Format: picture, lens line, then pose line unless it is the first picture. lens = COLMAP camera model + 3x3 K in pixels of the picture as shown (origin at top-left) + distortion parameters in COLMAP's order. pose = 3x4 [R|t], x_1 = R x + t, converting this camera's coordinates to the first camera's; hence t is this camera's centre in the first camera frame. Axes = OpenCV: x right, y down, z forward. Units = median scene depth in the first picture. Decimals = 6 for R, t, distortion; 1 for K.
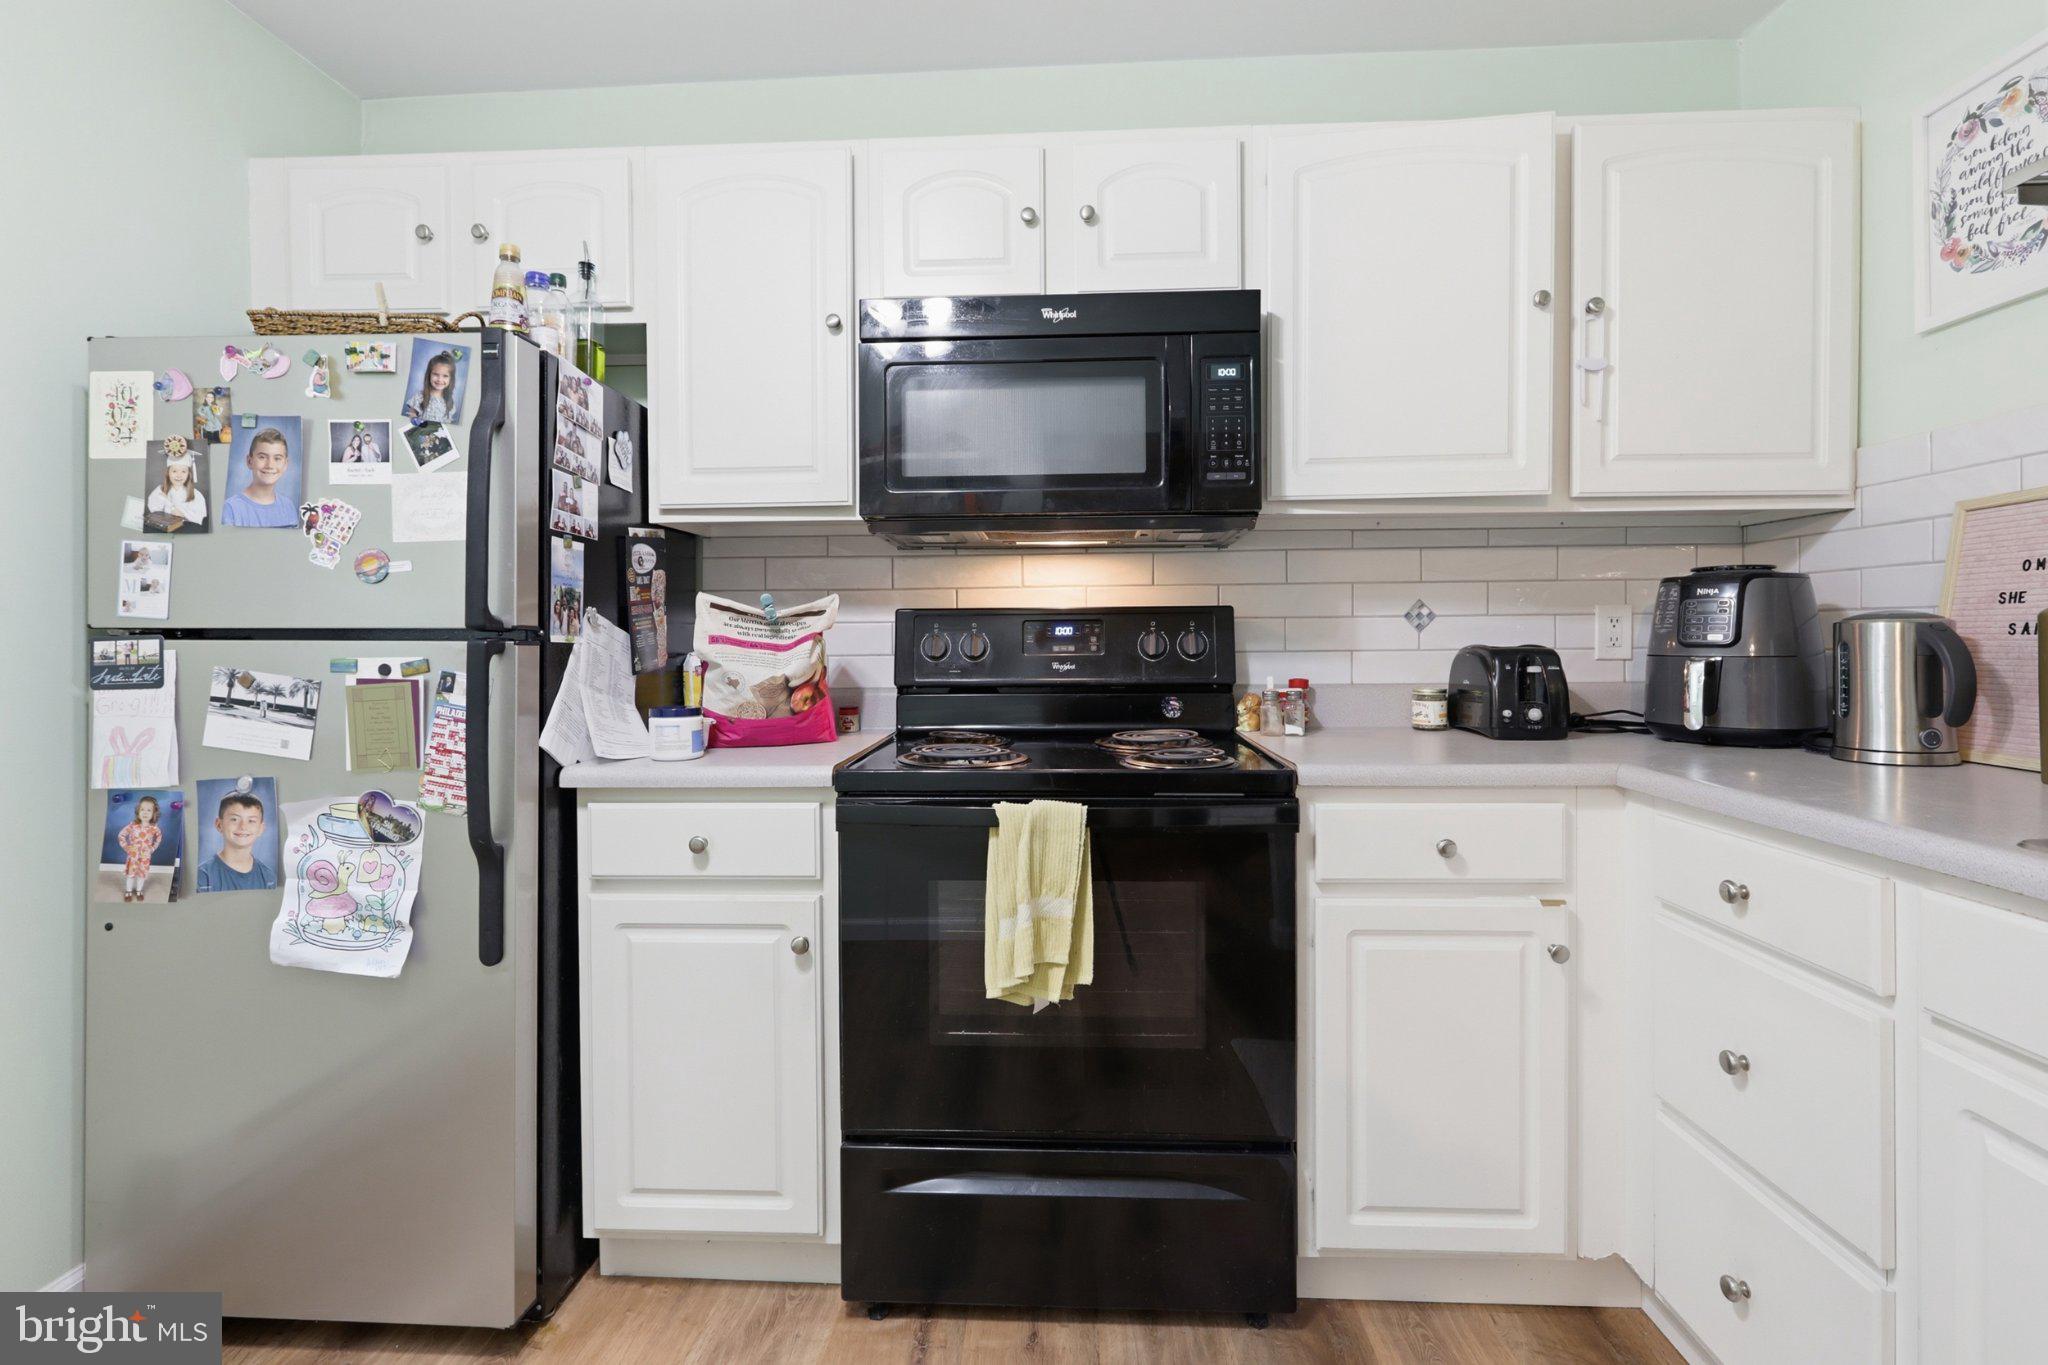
lens RADIAL K [[952.9, 0, 1023.5], [0, 952.9, 648.1], [0, 0, 1]] dist [0.001873, 0.000610]
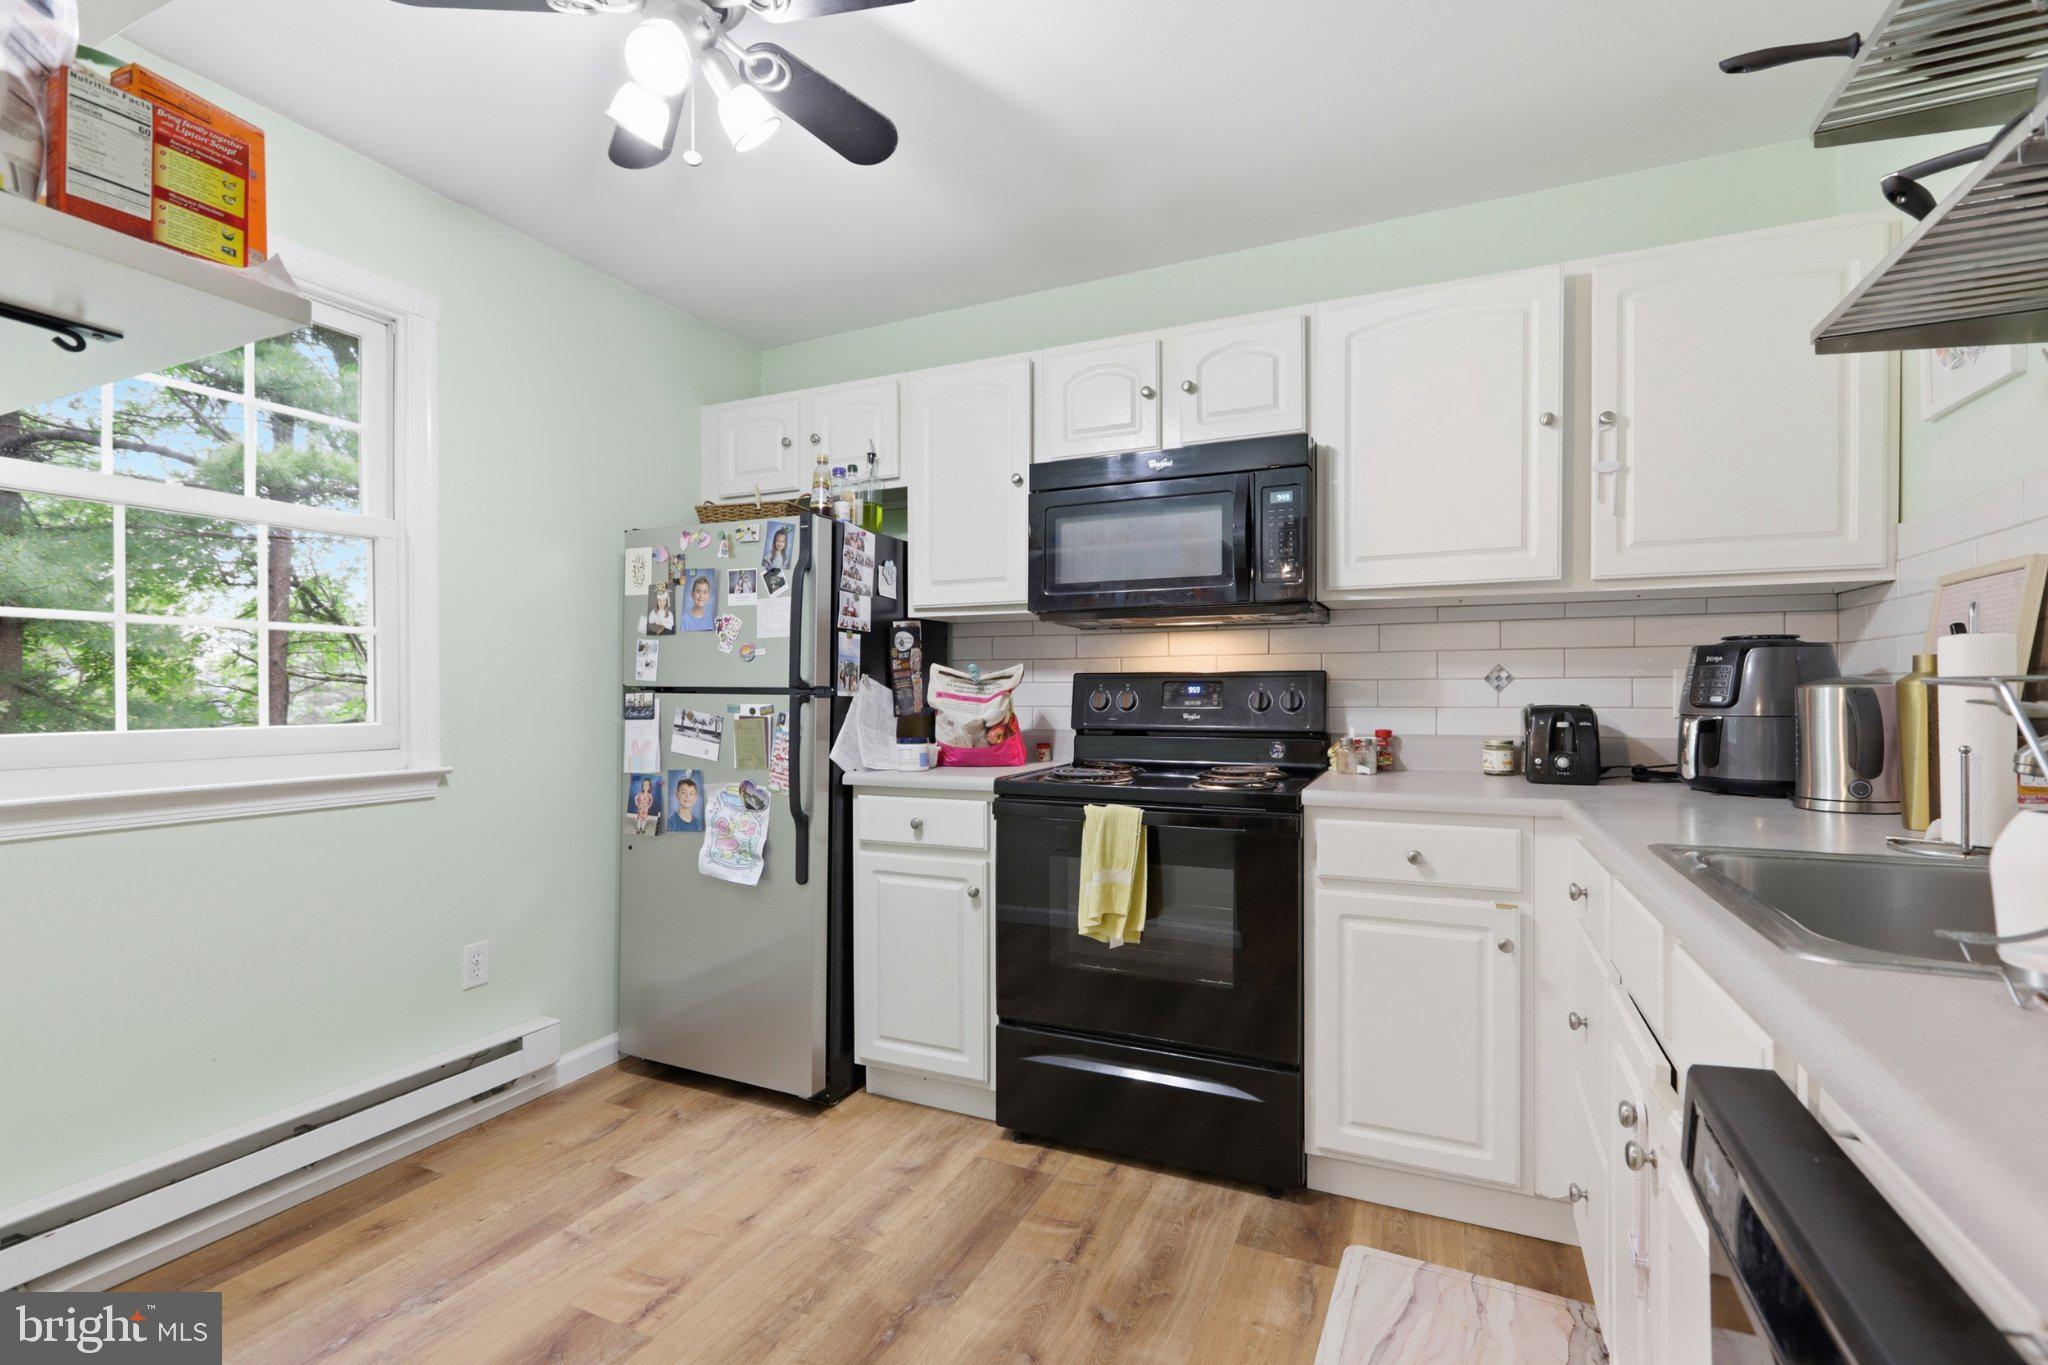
lens RADIAL K [[926.6, 0, 1021.3], [0, 926.6, 697.3], [0, 0, 1]] dist [-0.002770, 0.000113]
pose [[0.928754, 0.008144, -0.370608, 0.404225], [-0.009460, 0.999954, -0.001735, -0.004067], [0.370577, 0.005118, 0.928788, -0.383249]]
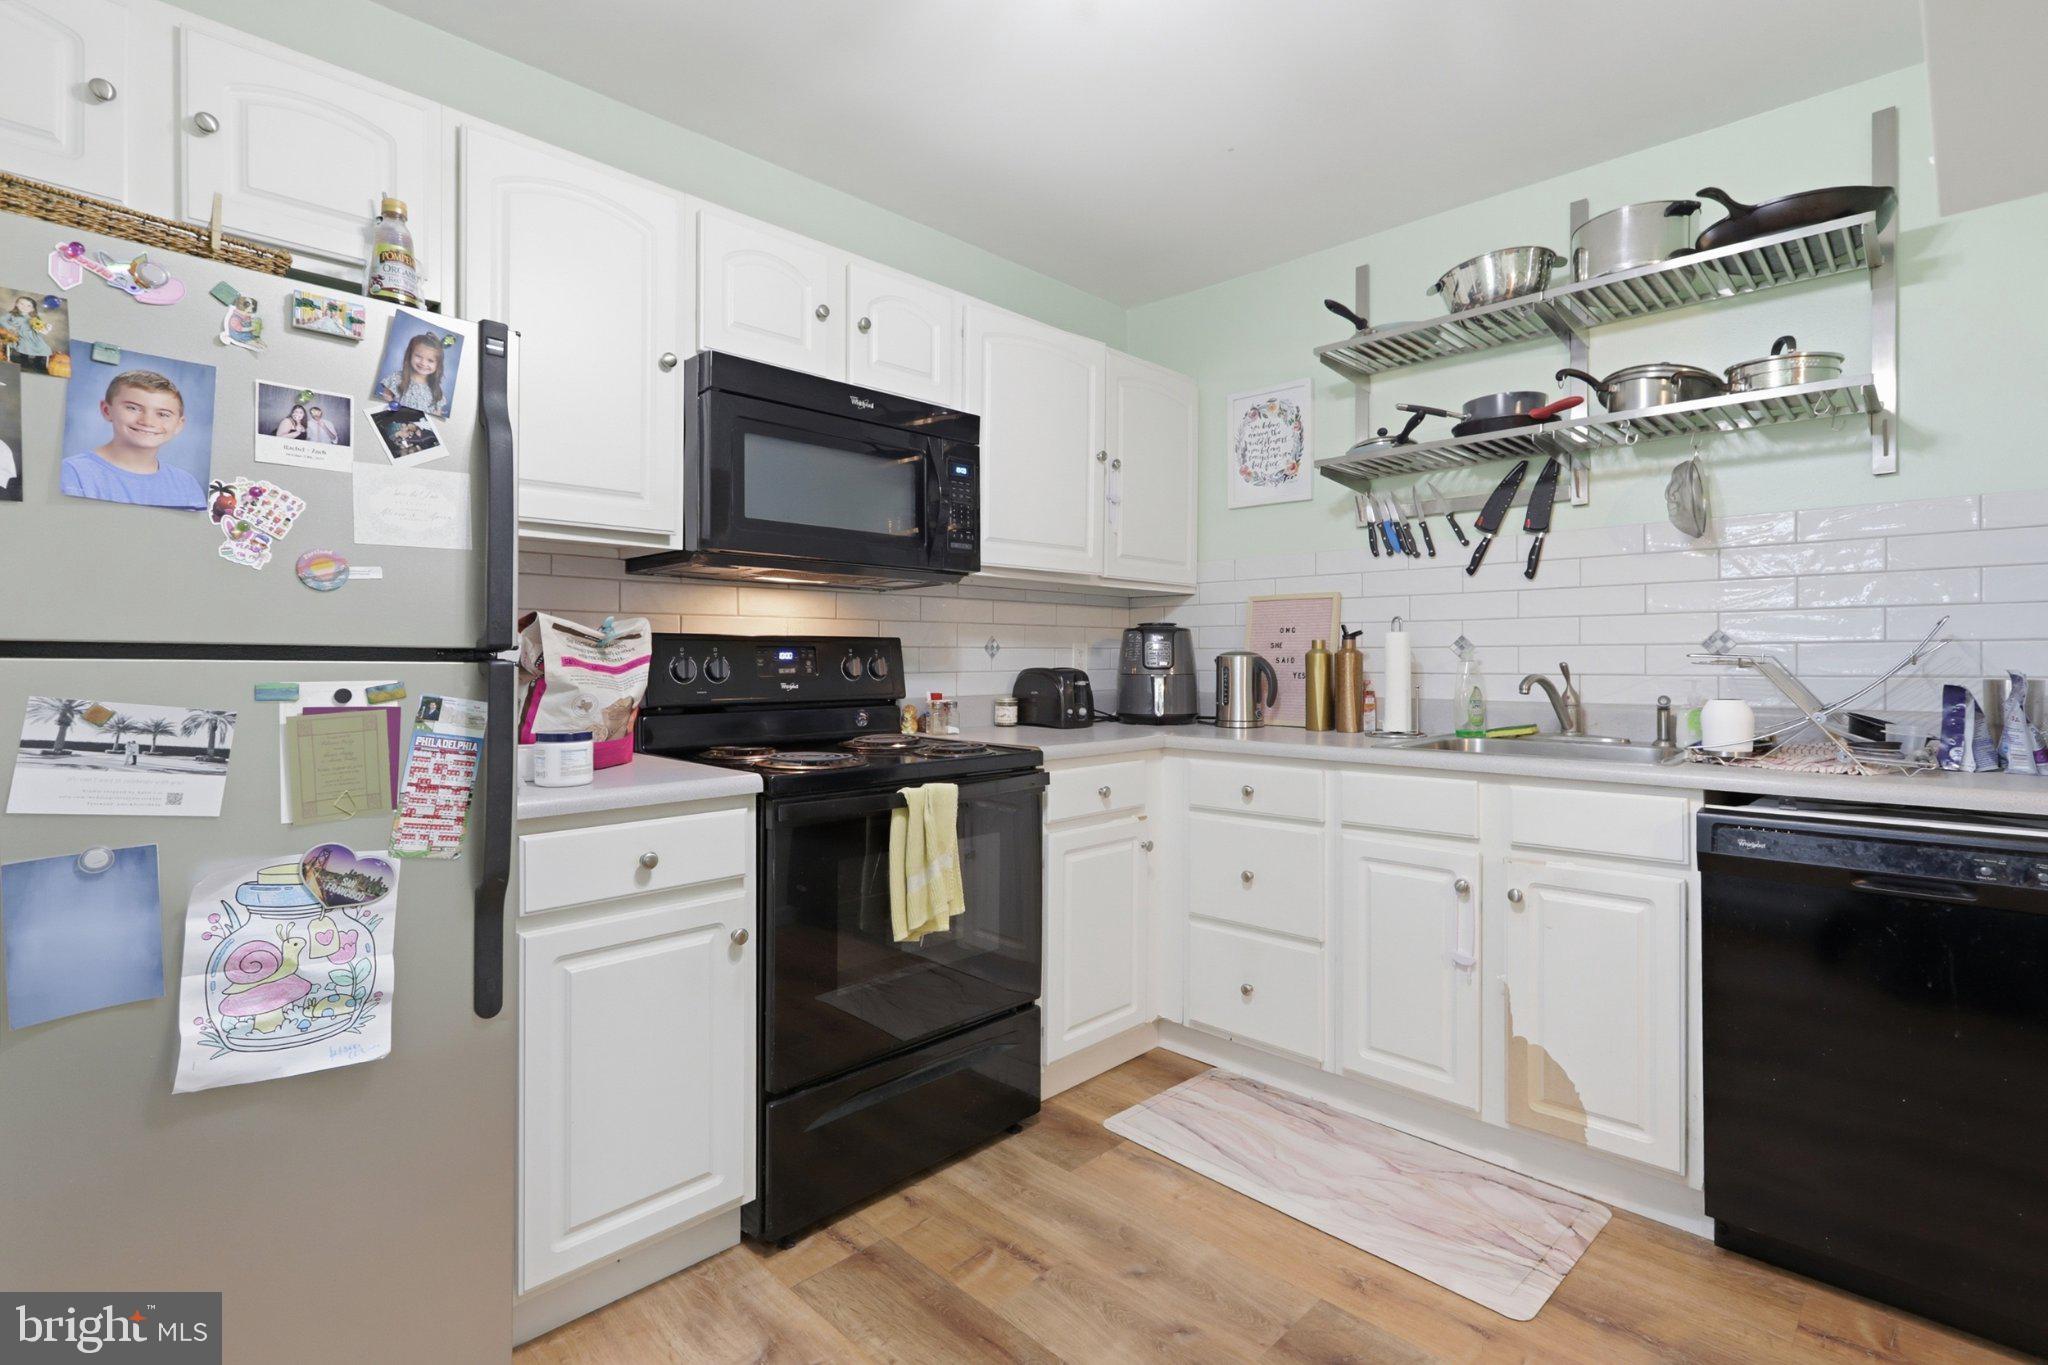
lens RADIAL K [[963.0, 0, 1030.1], [0, 963.0, 665.0], [0, 0, 1]] dist [0.003628, 0.000764]
pose [[0.664054, 0.003412, 0.747677, -0.868524], [0.002554, 0.999973, -0.006831, 0.002920], [-0.747681, 0.006446, 0.664027, -0.002341]]
